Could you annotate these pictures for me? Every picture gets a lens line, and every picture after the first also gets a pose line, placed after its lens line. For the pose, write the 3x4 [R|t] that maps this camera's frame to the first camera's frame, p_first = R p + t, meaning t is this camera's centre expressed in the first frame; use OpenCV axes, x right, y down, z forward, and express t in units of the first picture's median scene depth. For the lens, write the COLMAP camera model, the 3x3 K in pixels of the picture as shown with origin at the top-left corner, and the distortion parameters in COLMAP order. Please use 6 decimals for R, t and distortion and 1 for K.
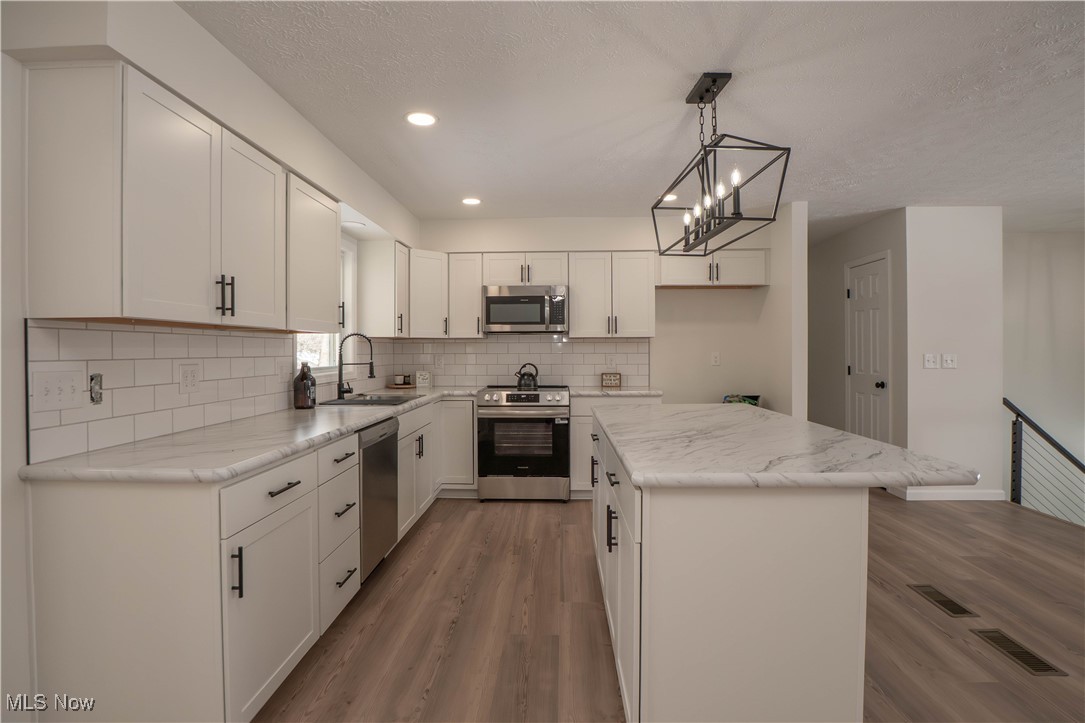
lens RADIAL K [[546.3, 0, 546.3], [0, 546.3, 353.2], [0, 0, 1]] dist [-0.024282, -0.000110]
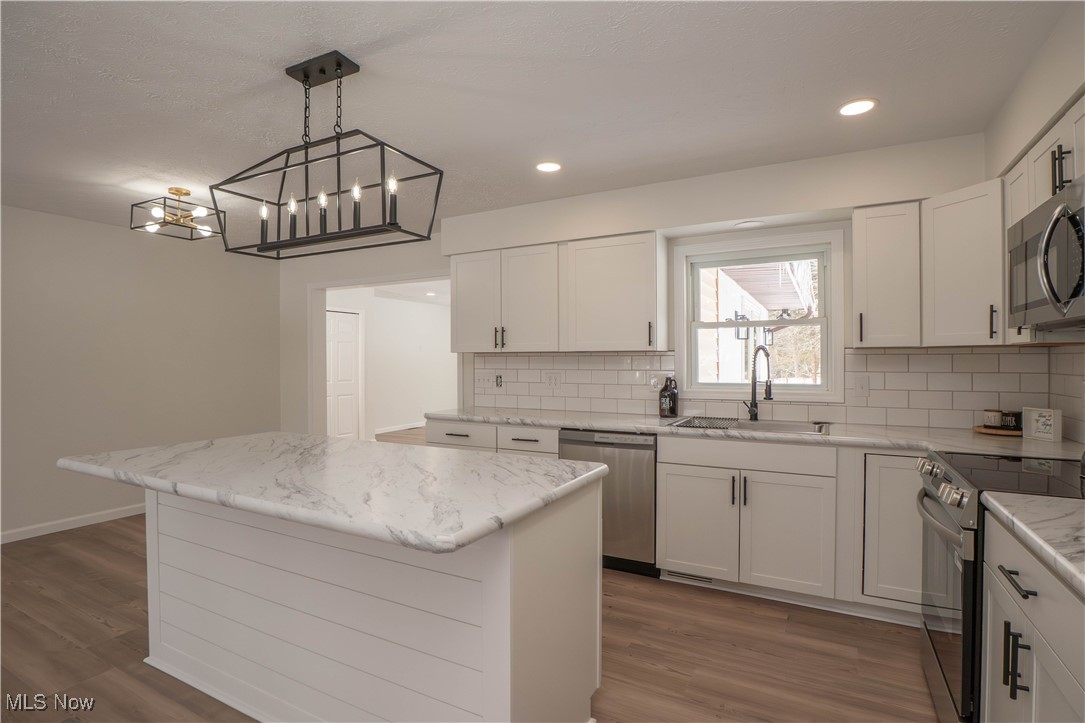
lens RADIAL K [[533.8, 0, 542.5], [0, 533.8, 361.5], [0, 0, 1]] dist [-0.031577, 0.000387]
pose [[-0.446939, 0.004989, -0.894551, 0.632971], [-0.003327, 0.999968, 0.007240, -0.020472], [0.894558, 0.006212, -0.446908, 1.198979]]
